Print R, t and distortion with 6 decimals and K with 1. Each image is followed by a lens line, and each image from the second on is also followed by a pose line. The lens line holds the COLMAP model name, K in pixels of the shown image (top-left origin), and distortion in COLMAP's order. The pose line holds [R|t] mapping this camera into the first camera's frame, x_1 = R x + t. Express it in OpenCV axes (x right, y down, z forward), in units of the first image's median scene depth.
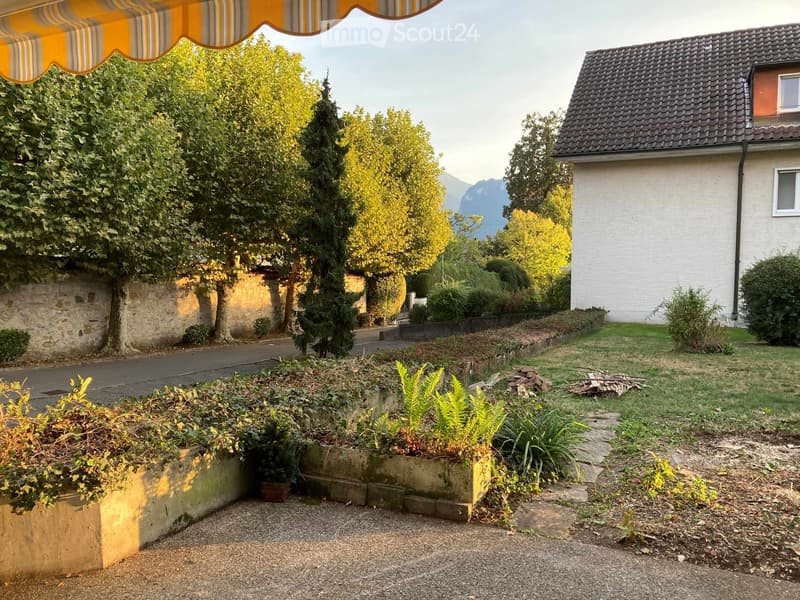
lens RADIAL K [[637.6, 0, 400.0], [0, 637.6, 300.0], [0, 0, 1]] dist [-0.004069, -0.010319]
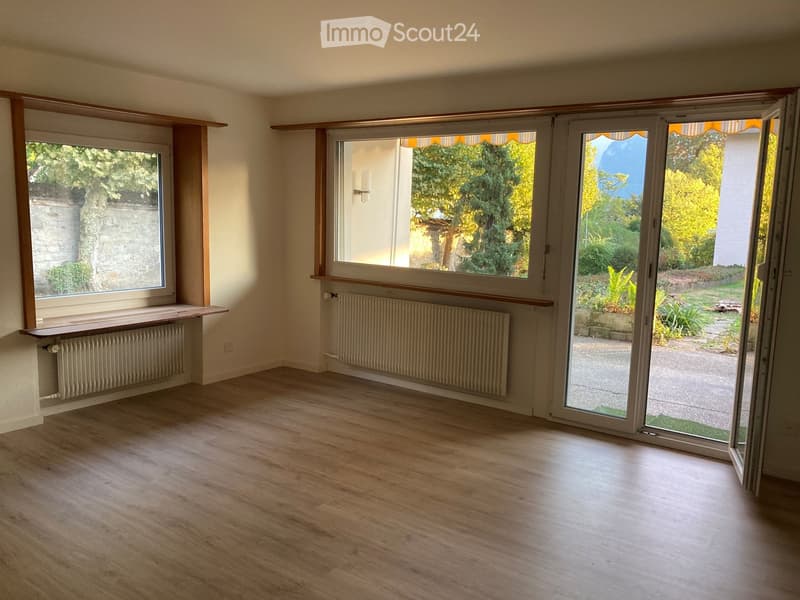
lens RADIAL K [[637.6, 0, 400.0], [0, 637.6, 300.0], [0, 0, 1]] dist [-0.004069, -0.010319]
pose [[0.978813, 0.056997, -0.196662, -0.040572], [-0.043138, 0.996321, 0.074053, 0.013870], [0.200159, -0.064000, 0.977671, -0.177115]]
